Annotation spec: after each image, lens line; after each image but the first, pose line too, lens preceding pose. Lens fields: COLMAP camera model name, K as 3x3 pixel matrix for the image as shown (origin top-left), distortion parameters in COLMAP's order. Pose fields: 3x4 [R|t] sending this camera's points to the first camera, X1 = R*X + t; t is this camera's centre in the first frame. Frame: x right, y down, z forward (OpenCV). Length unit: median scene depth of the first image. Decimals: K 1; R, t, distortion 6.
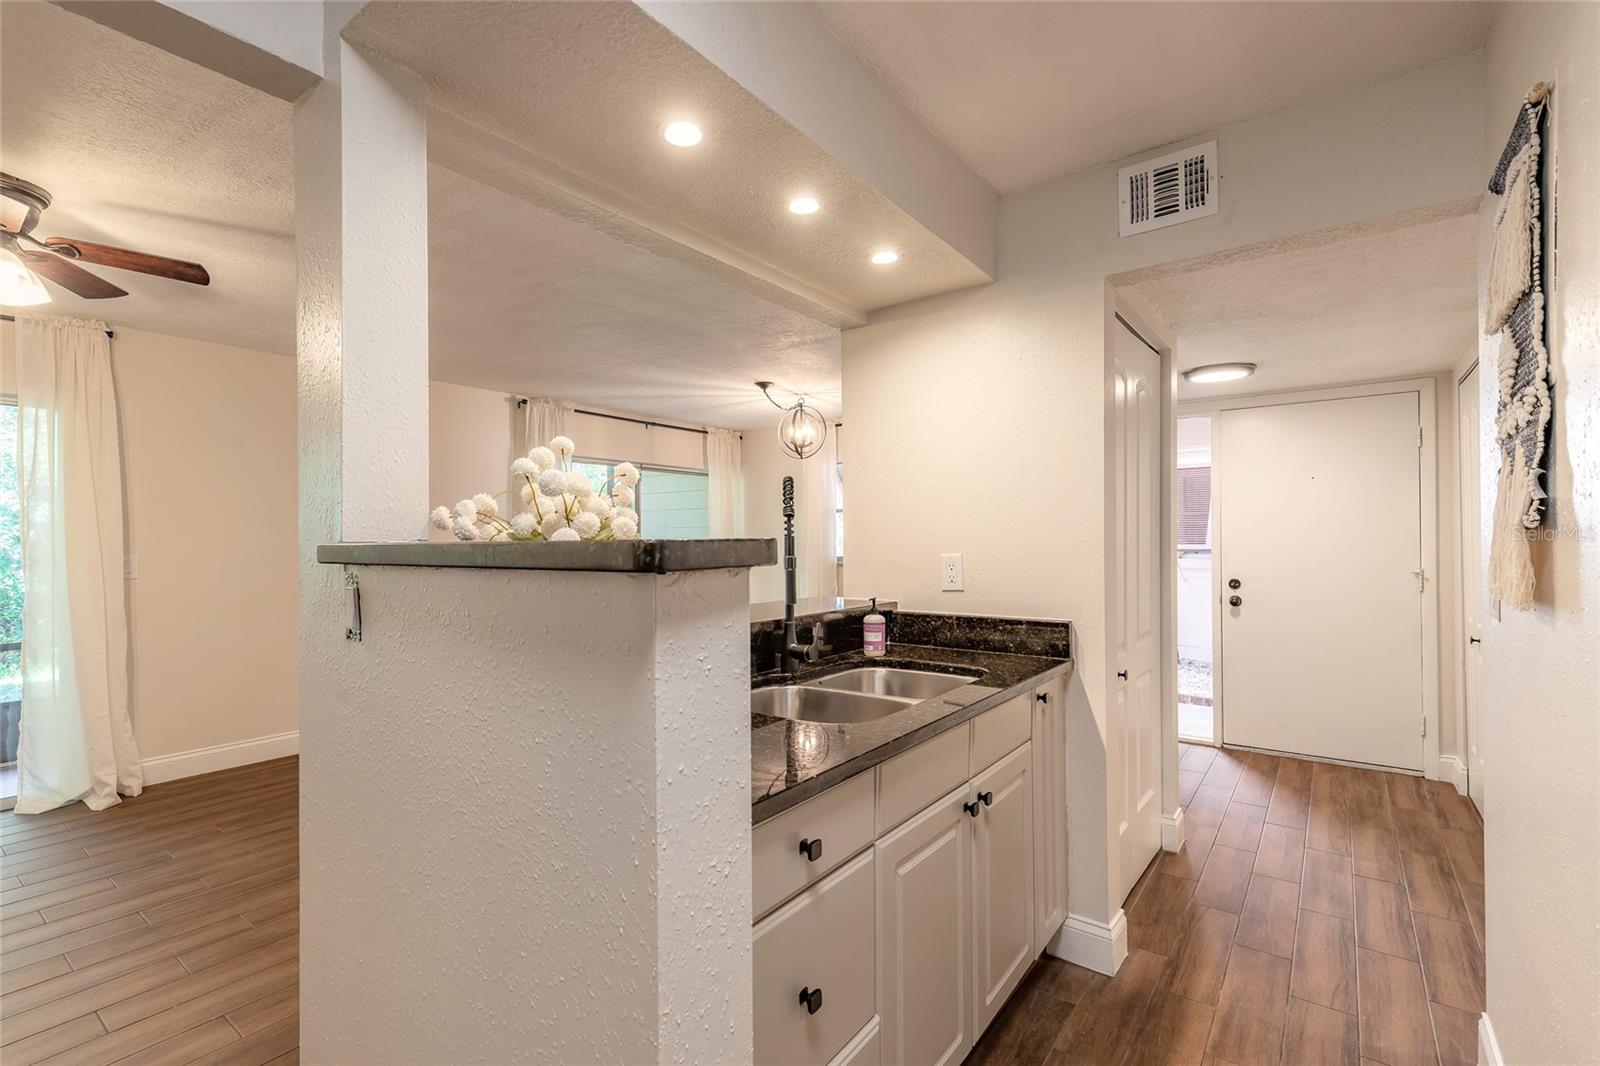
lens RADIAL K [[720.7, 0, 795.6], [0, 720.7, 537.4], [0, 0, 1]] dist [0.006941, -0.000775]
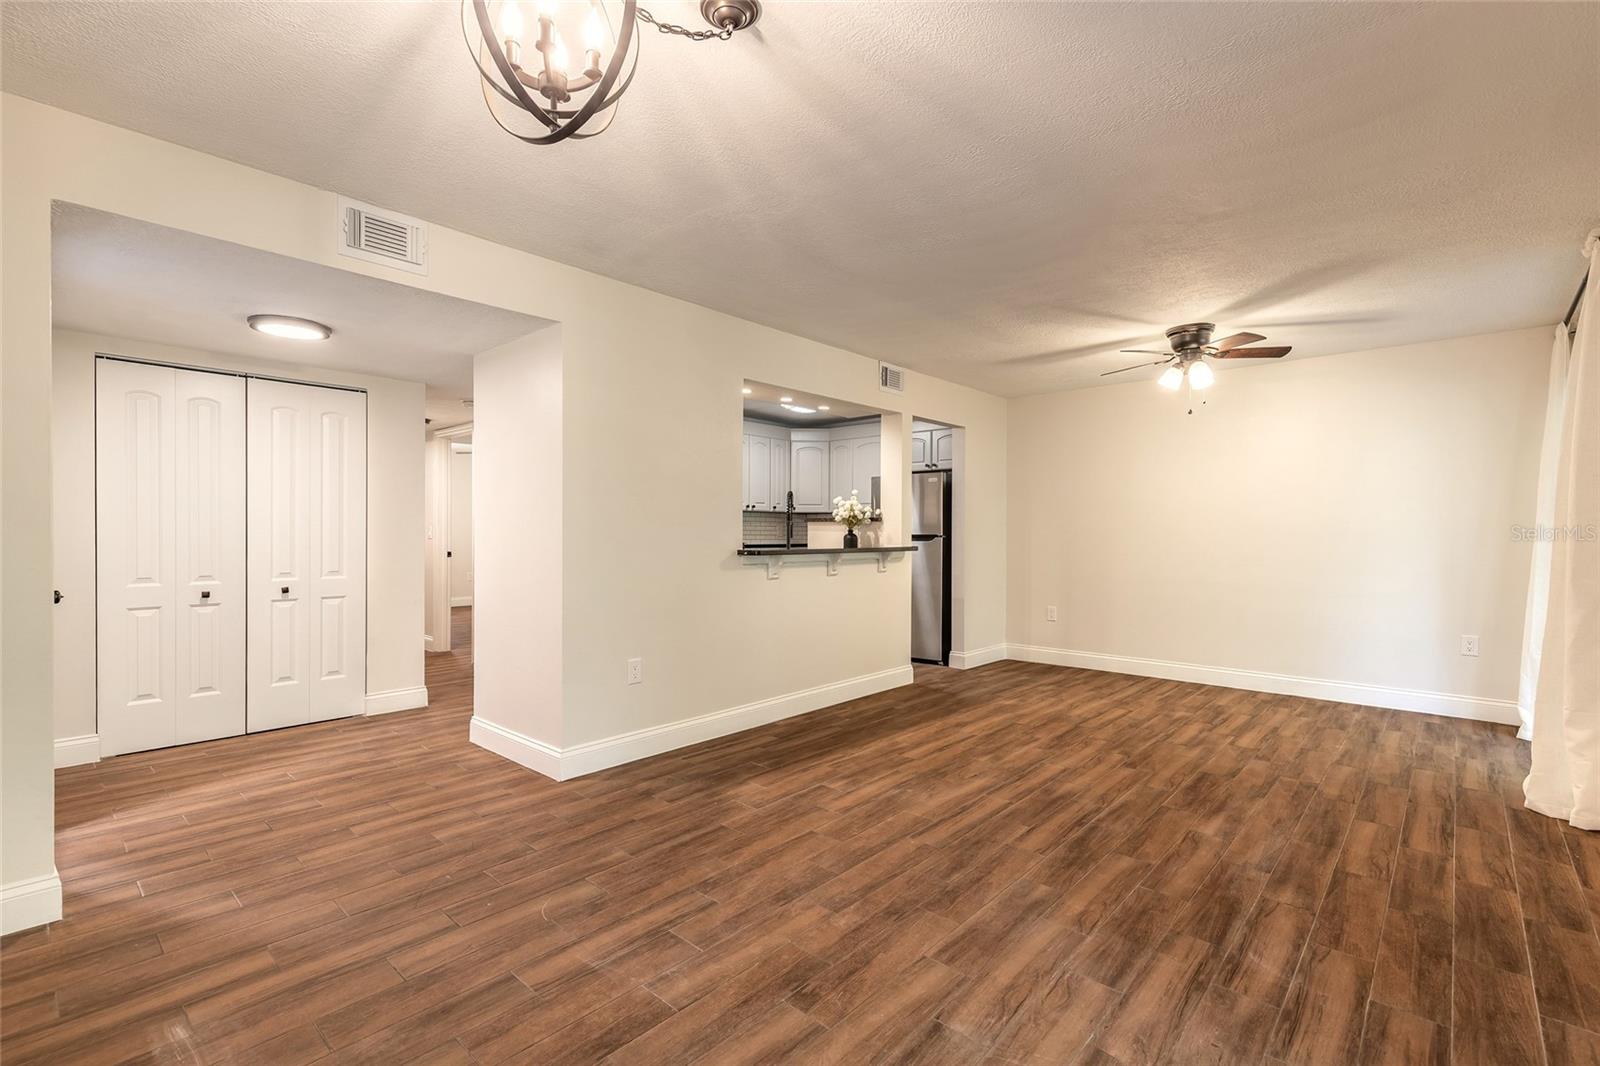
lens RADIAL K [[720.7, 0, 795.6], [0, 720.7, 537.4], [0, 0, 1]] dist [0.006941, -0.000775]
pose [[-0.995288, 0.001756, 0.096946, -0.147724], [0.002066, 0.999993, 0.003101, 0.039759], [-0.096939, 0.003286, -0.995285, 1.864451]]
